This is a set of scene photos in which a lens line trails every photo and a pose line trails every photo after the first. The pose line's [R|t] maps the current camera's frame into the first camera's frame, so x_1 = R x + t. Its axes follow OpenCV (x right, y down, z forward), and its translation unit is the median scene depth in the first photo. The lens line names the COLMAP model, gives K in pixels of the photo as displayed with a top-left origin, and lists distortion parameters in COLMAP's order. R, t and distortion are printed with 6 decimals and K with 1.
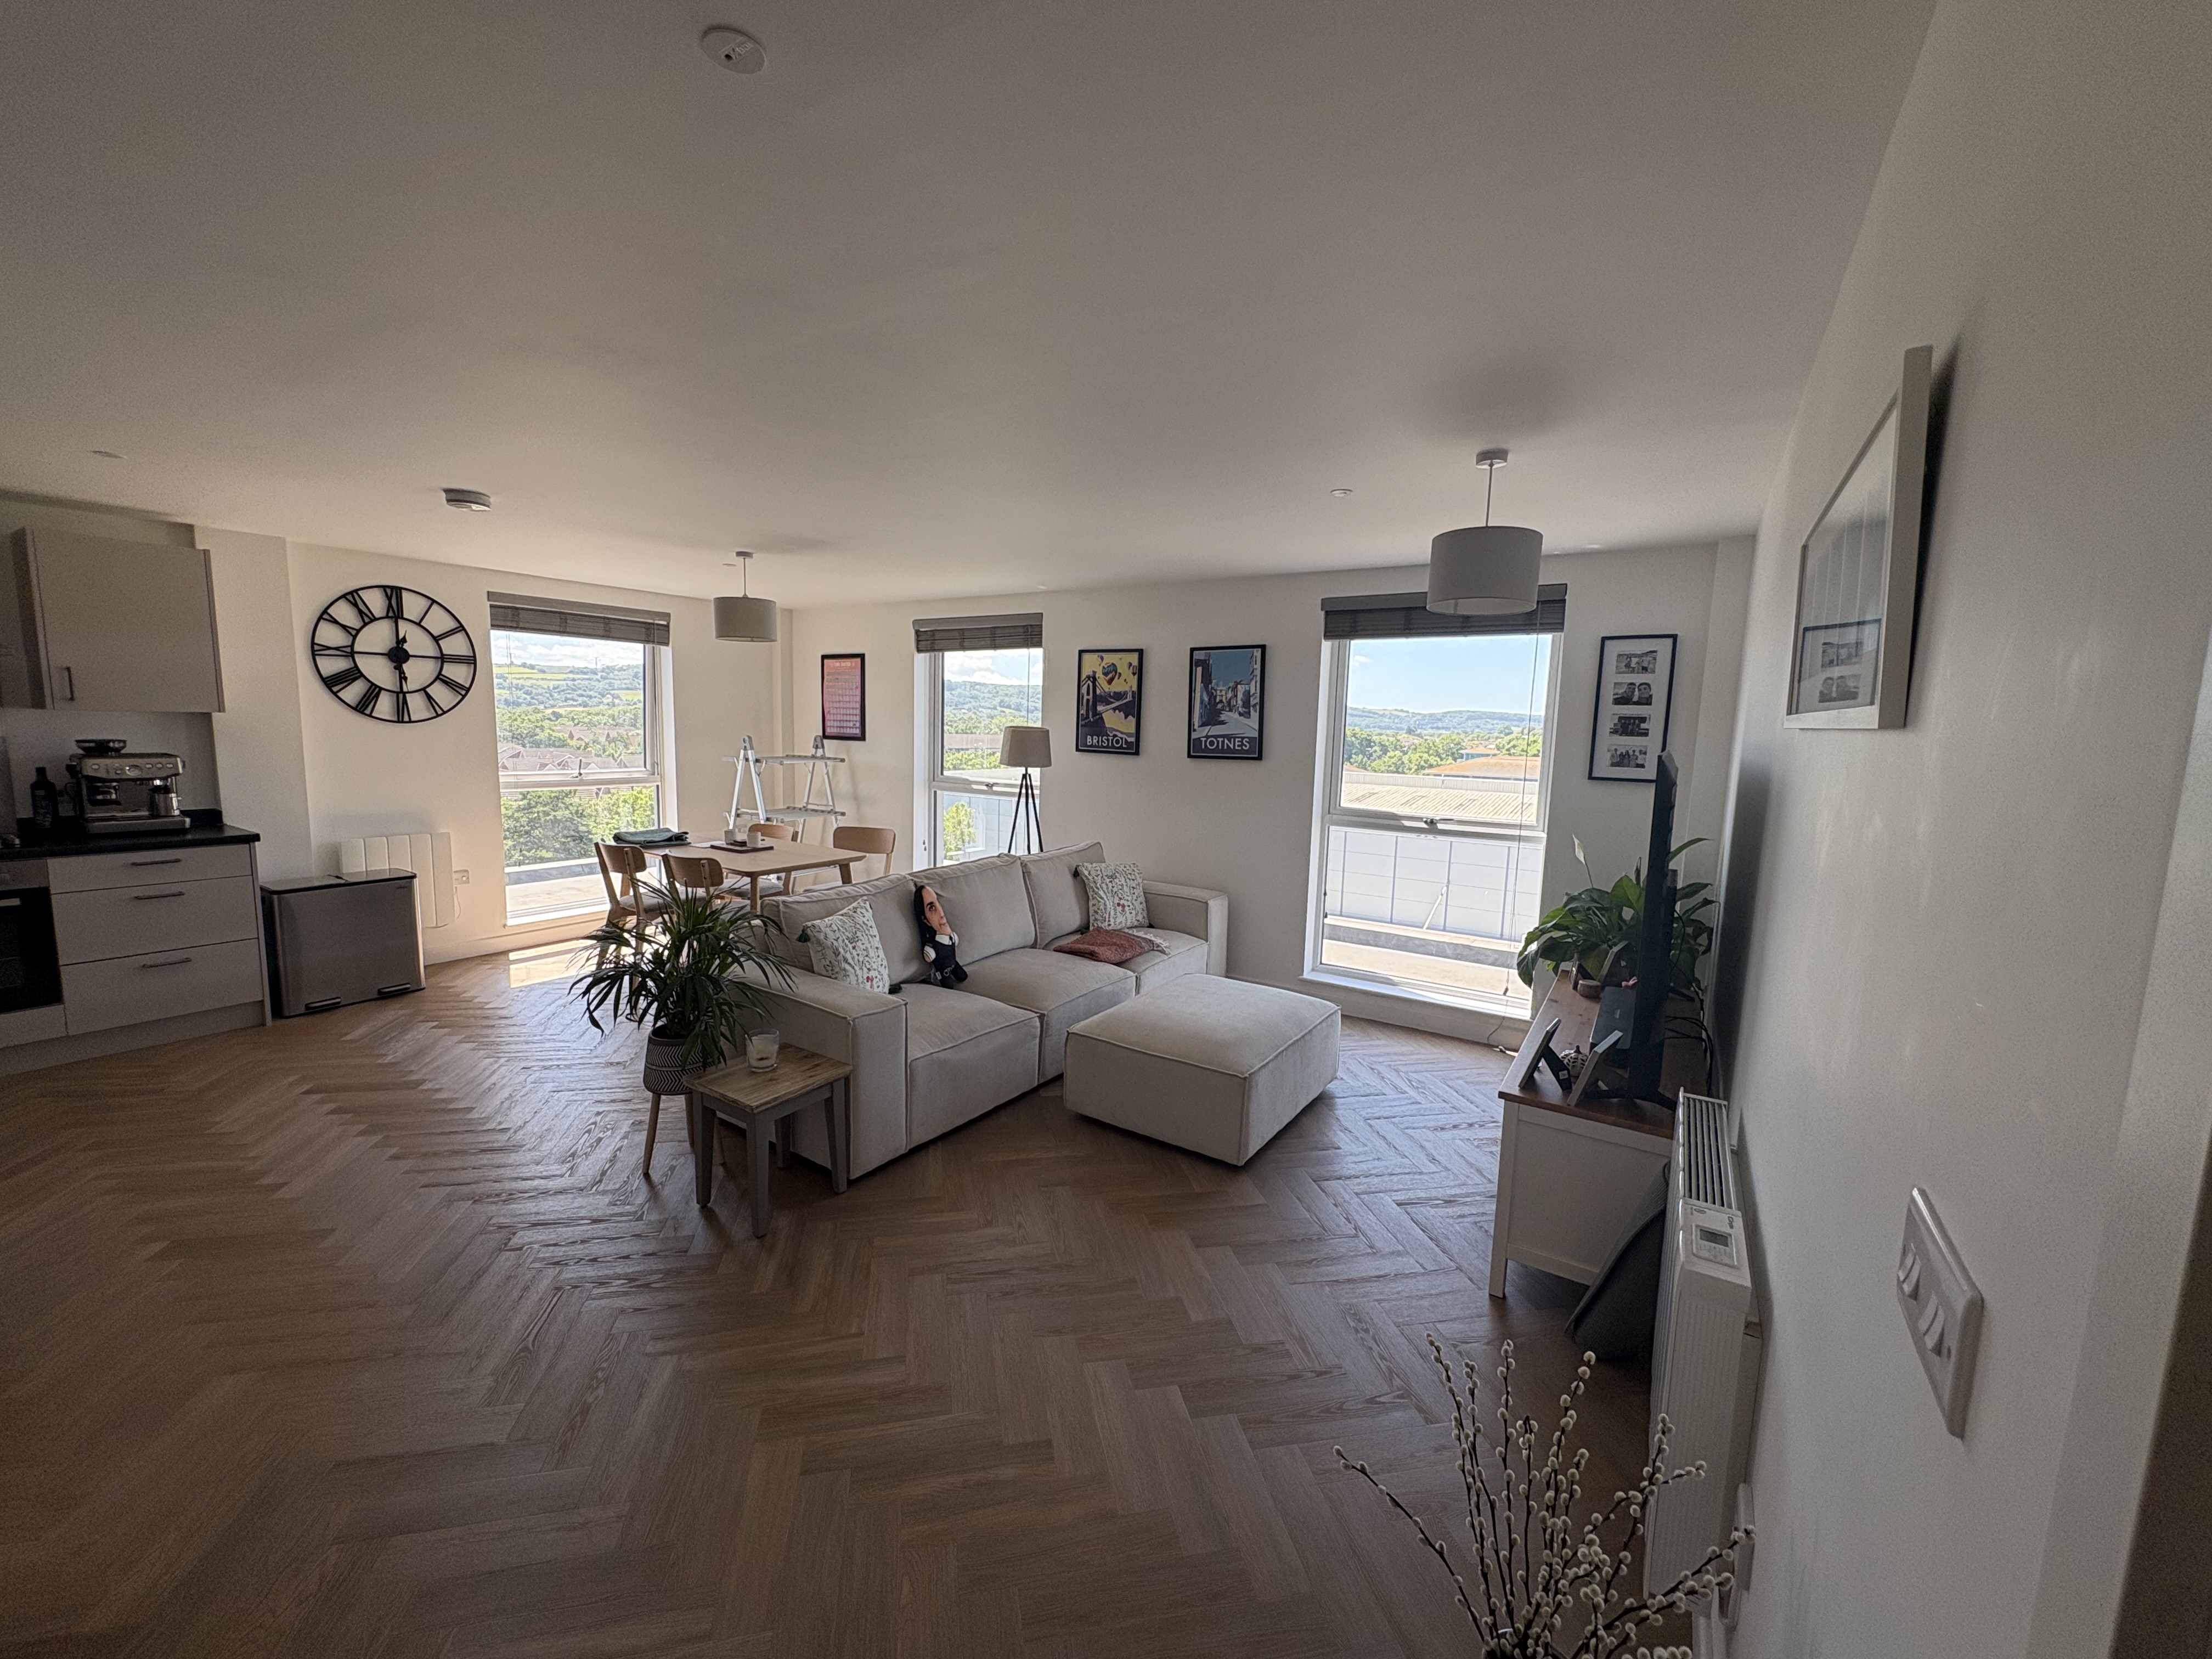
lens RADIAL K [[879.7, 0, 1103.3], [0, 879.7, 828.6], [0, 0, 1]] dist [-0.000306, 0.000550]
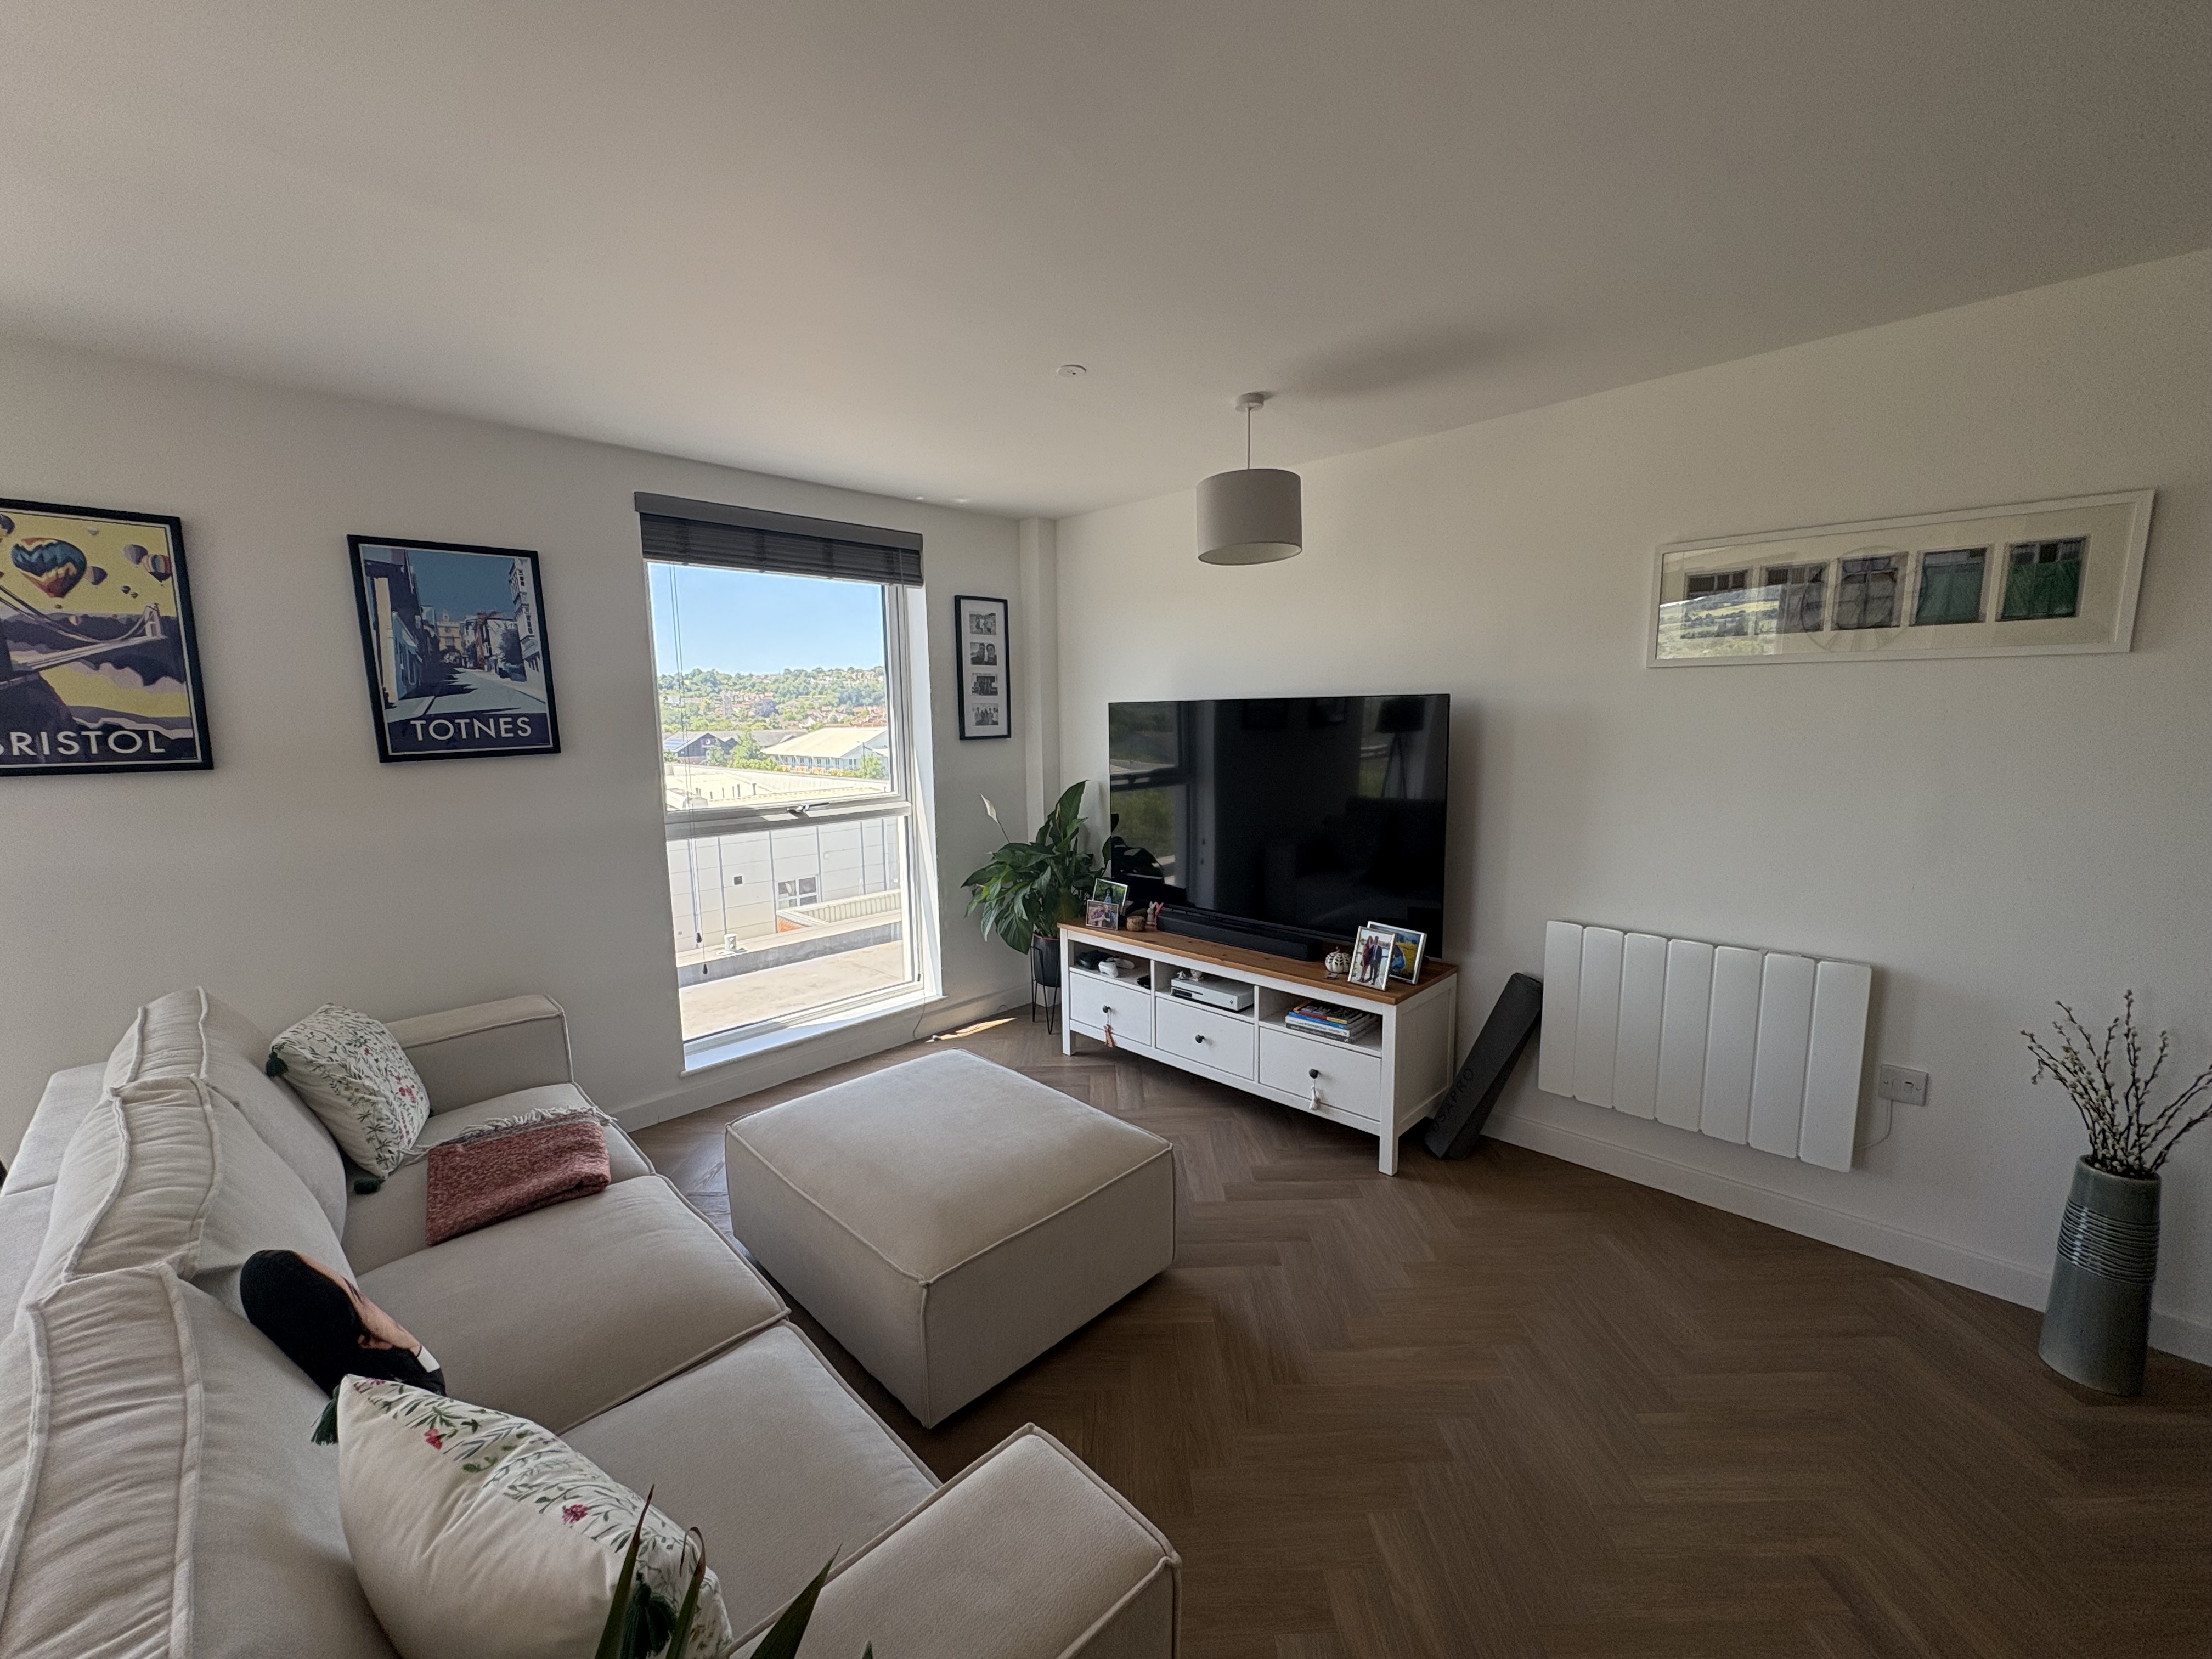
lens RADIAL K [[884.5, 0, 1102.5], [0, 884.5, 829.9], [0, 0, 1]] dist [-0.001065, 0.000302]
pose [[0.193297, -0.162645, 0.967565, -0.337043], [0.136249, 0.981059, 0.137694, -0.060742], [-0.971634, 0.105214, 0.211797, 0.544464]]
